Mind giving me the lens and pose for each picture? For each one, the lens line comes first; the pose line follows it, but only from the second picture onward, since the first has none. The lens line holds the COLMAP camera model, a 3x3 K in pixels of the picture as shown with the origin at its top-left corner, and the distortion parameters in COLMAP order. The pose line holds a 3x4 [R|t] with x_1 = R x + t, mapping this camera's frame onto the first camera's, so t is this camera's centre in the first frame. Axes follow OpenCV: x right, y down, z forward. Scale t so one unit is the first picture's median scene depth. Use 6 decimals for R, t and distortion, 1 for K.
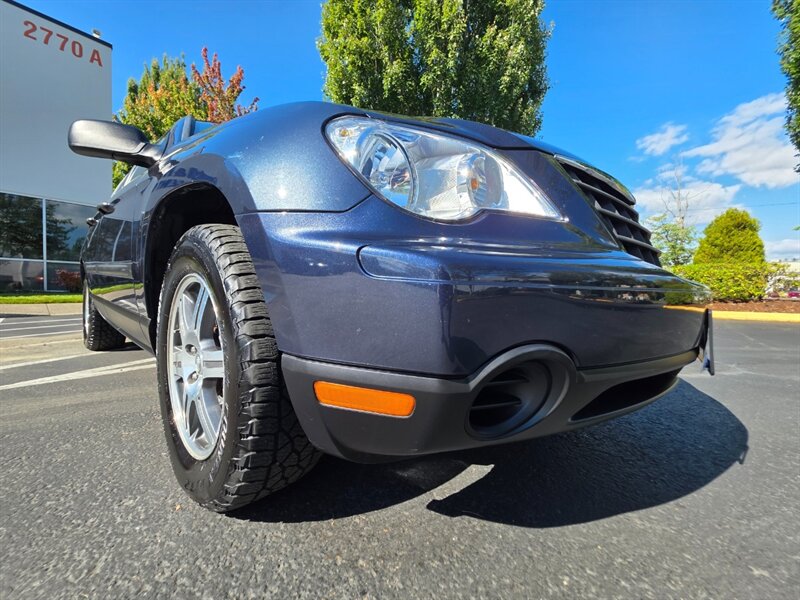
lens RADIAL K [[323.1, 0, 391.6], [0, 323.1, 293.2], [0, 0, 1]] dist [0.001074, 0.000919]
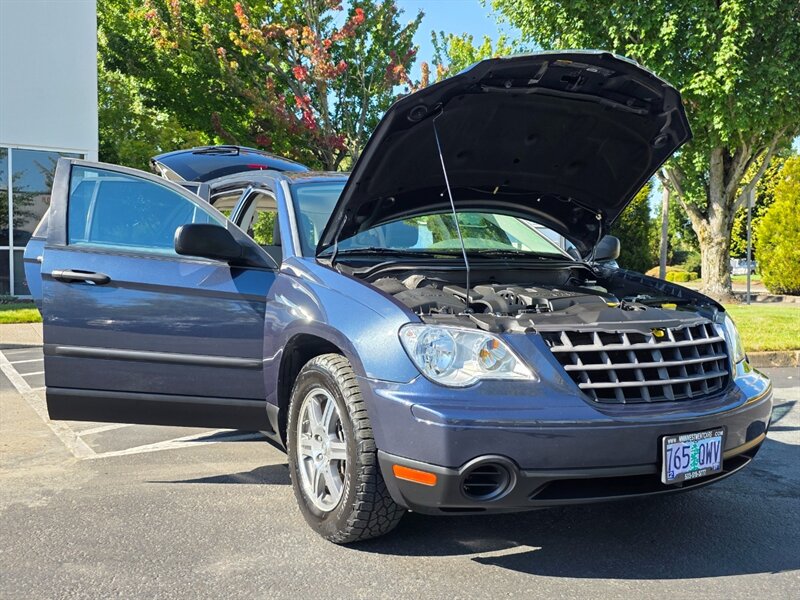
lens RADIAL K [[762.2, 0, 385.4], [0, 762.2, 280.1], [0, 0, 1]] dist [0.024780, 0.000000]
pose [[0.953158, 0.007742, -0.302374, 0.831457], [-0.007507, 0.999970, 0.001941, -0.647501], [0.302380, 0.000420, 0.953187, -2.584252]]
